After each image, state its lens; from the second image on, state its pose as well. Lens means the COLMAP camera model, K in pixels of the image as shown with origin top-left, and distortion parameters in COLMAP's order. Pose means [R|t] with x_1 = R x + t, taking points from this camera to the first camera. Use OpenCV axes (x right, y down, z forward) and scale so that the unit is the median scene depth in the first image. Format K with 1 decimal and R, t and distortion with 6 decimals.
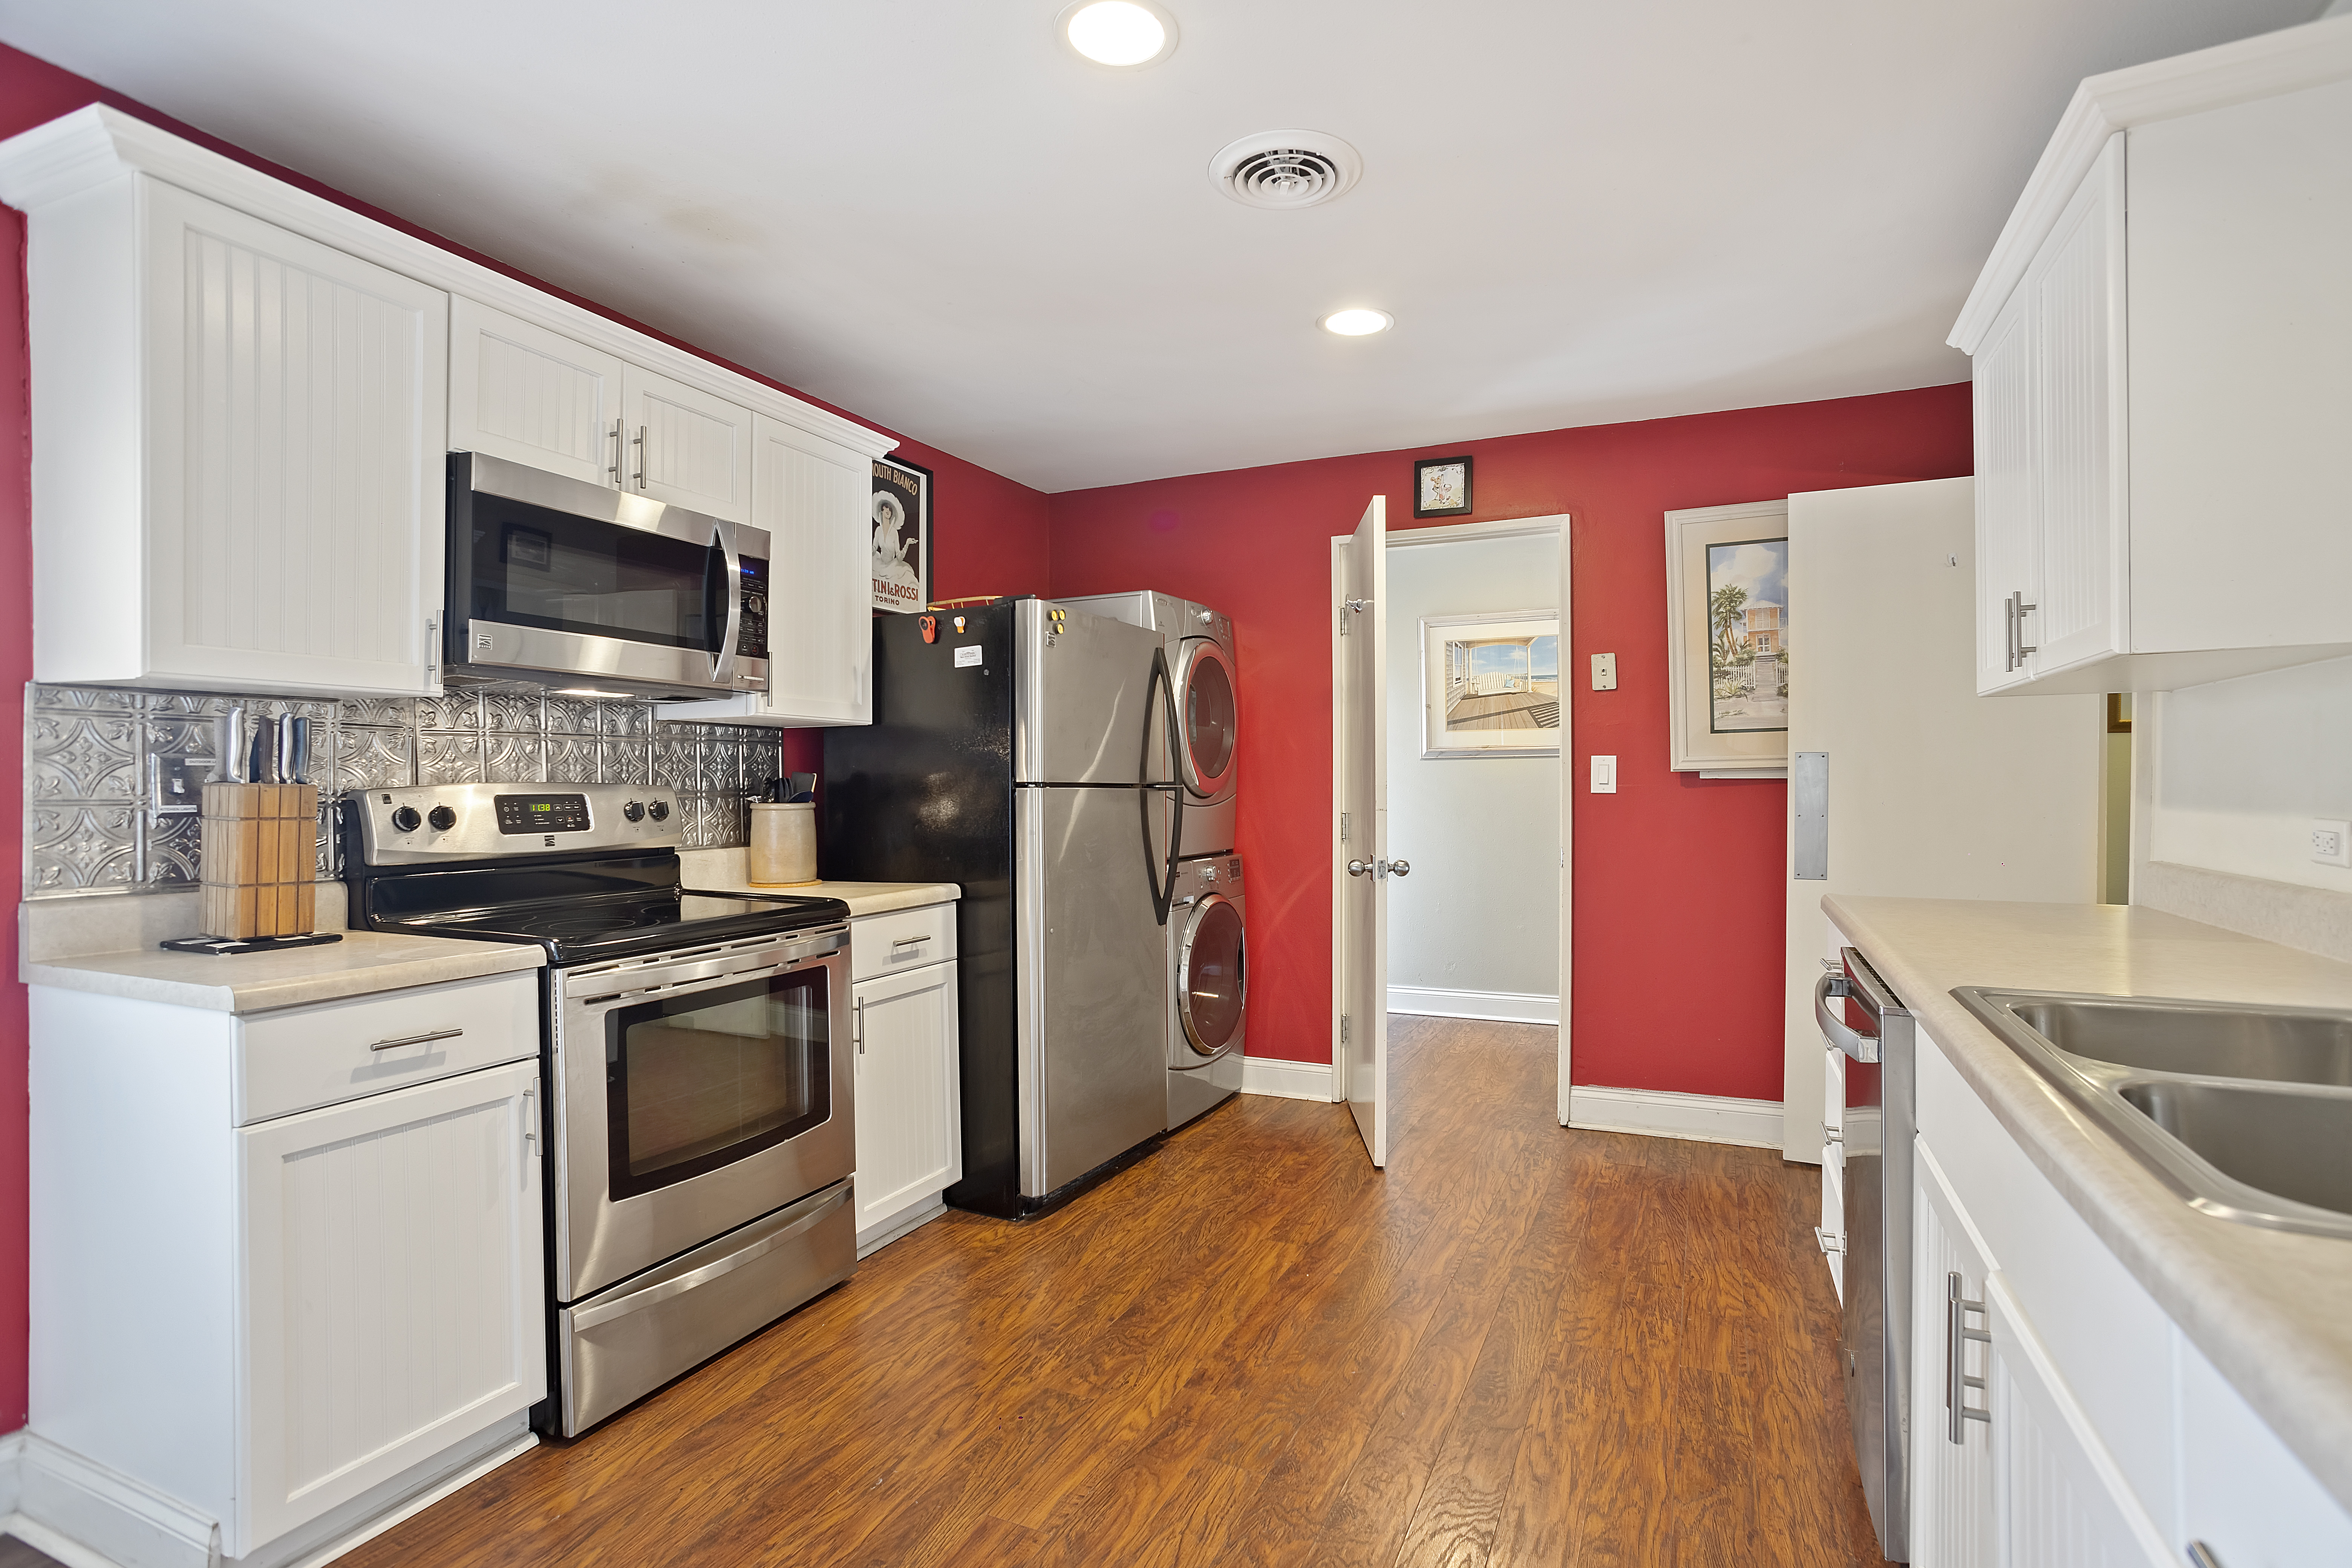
lens RADIAL K [[1150.1, 0, 1160.7], [0, 1150.1, 772.2], [0, 0, 1]] dist [-0.063669, 0.020043]
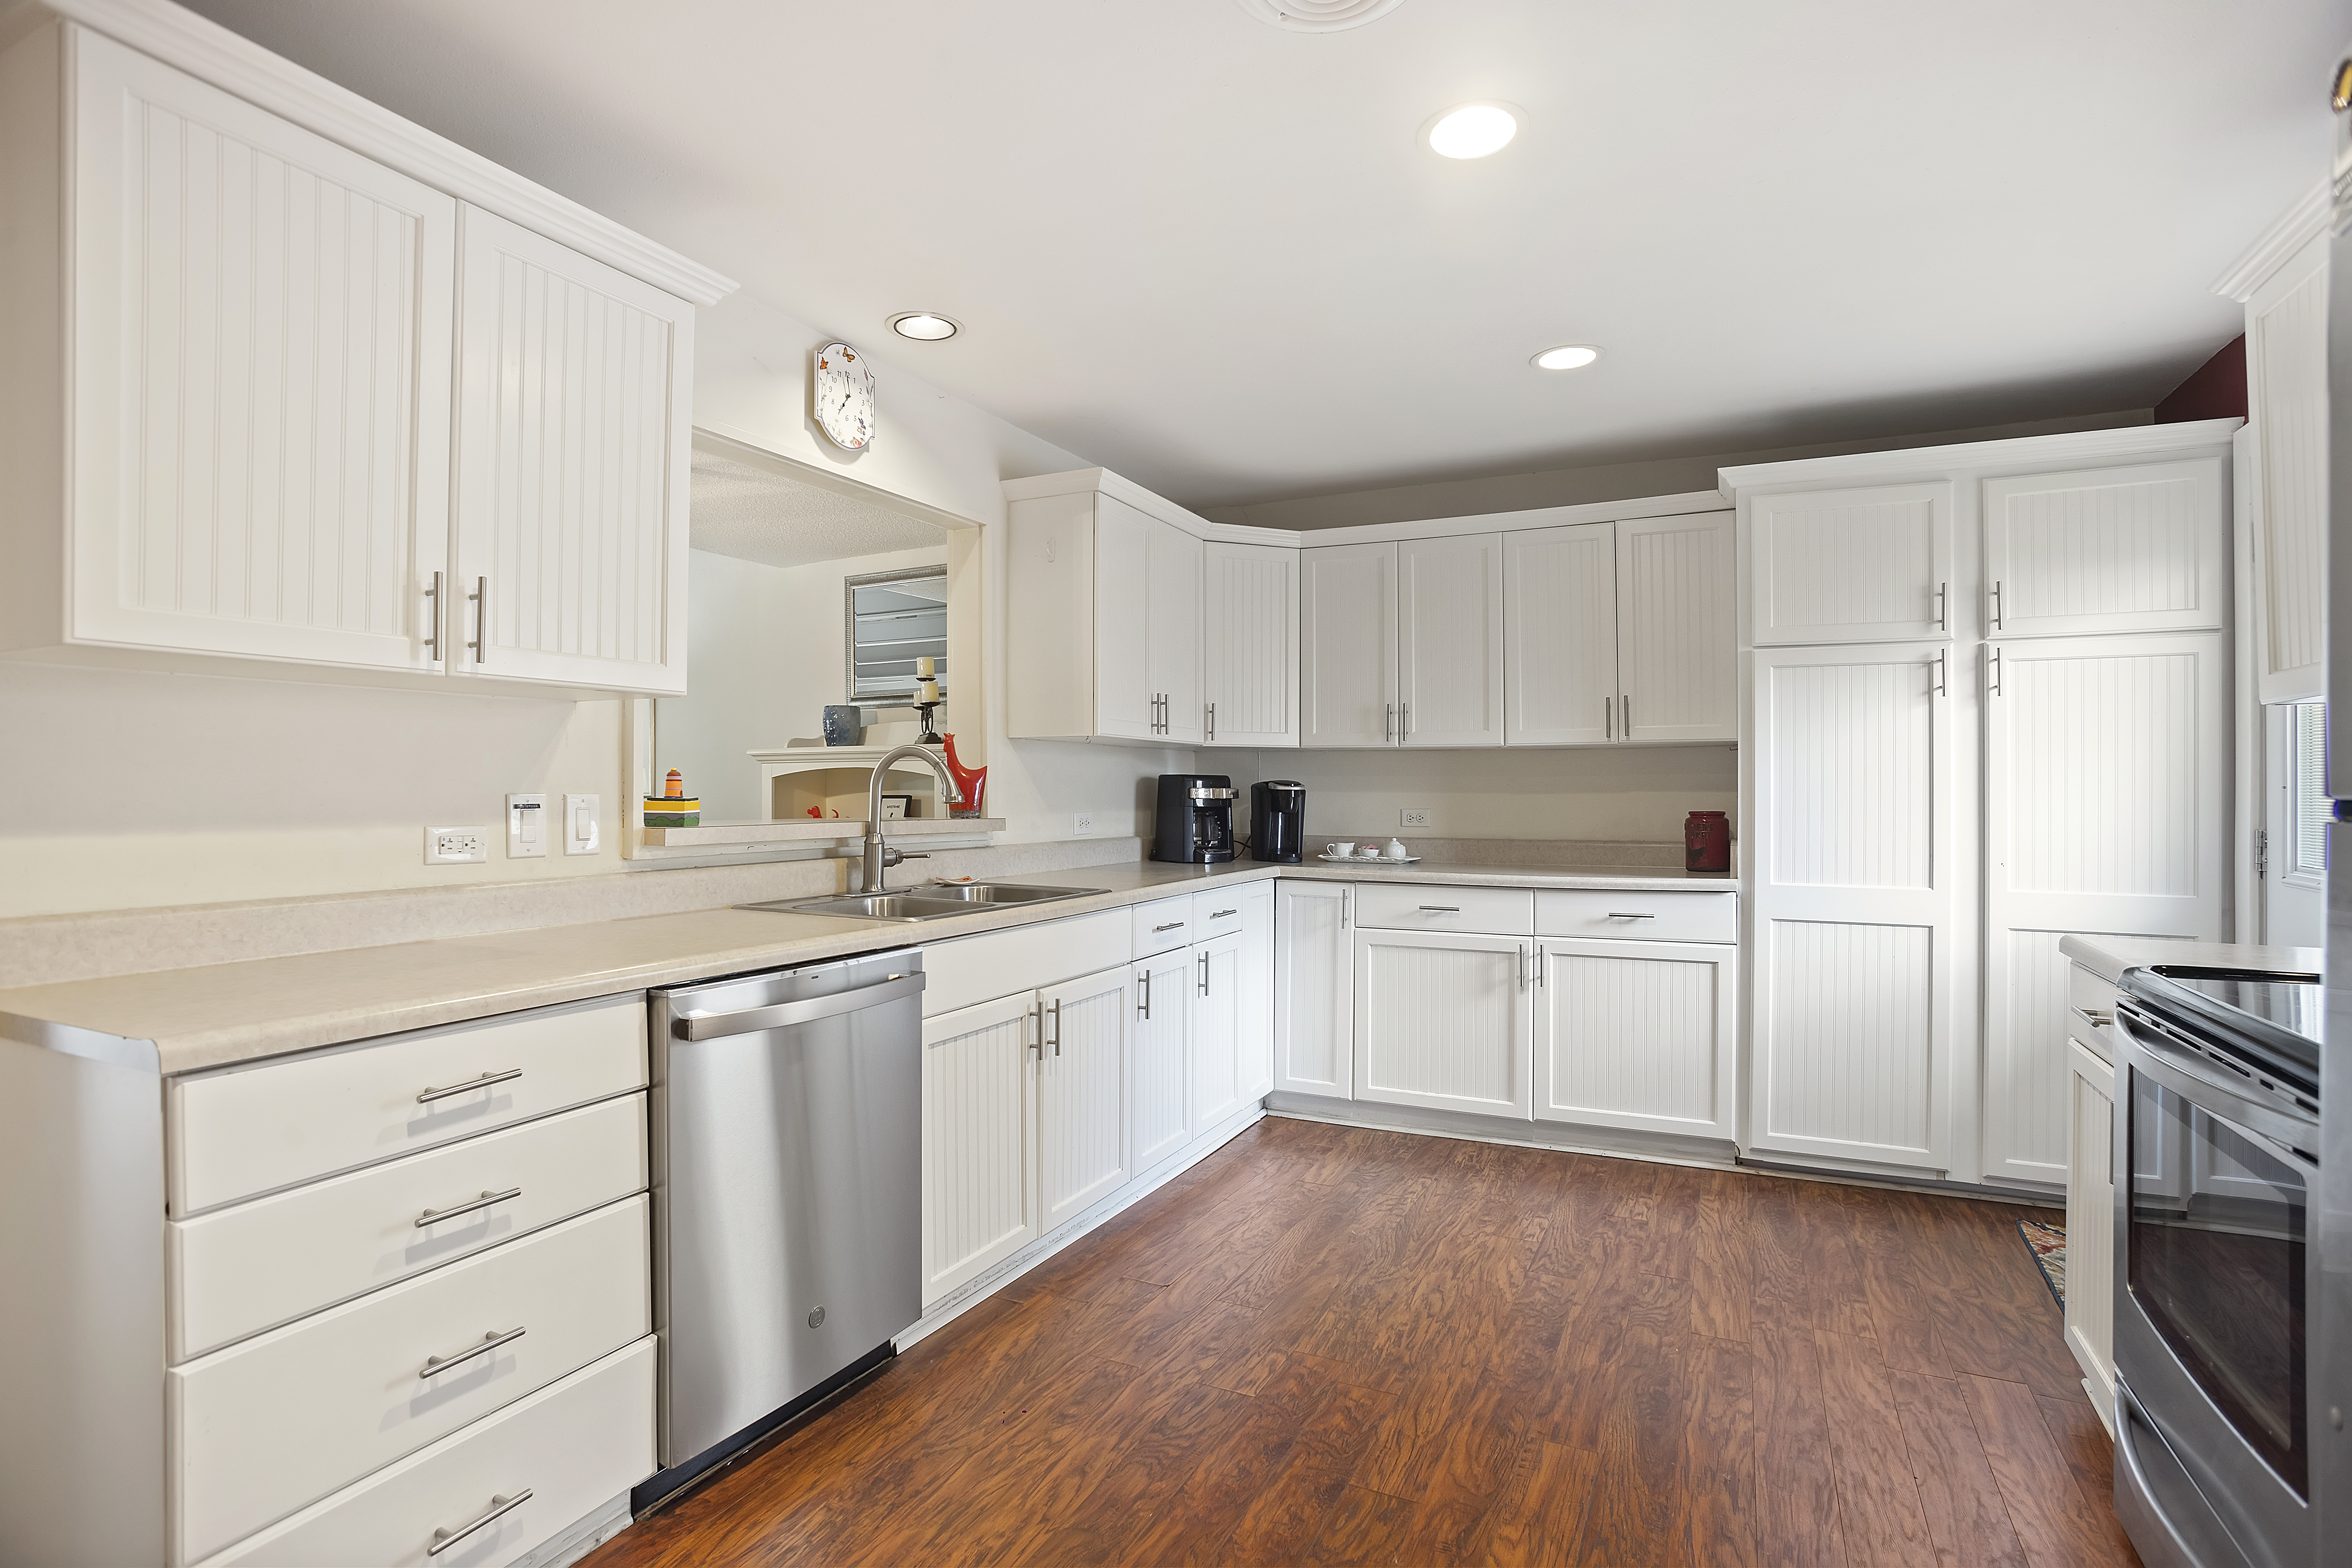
lens RADIAL K [[1150.1, 0, 1186.3], [0, 1150.1, 778.9], [0, 0, 1]] dist [-0.063669, 0.020043]
pose [[-0.999993, -0.003148, 0.002005, 0.177560], [-0.003175, 0.999901, -0.013714, 0.009576], [-0.001961, -0.013720, -0.999904, 1.494485]]
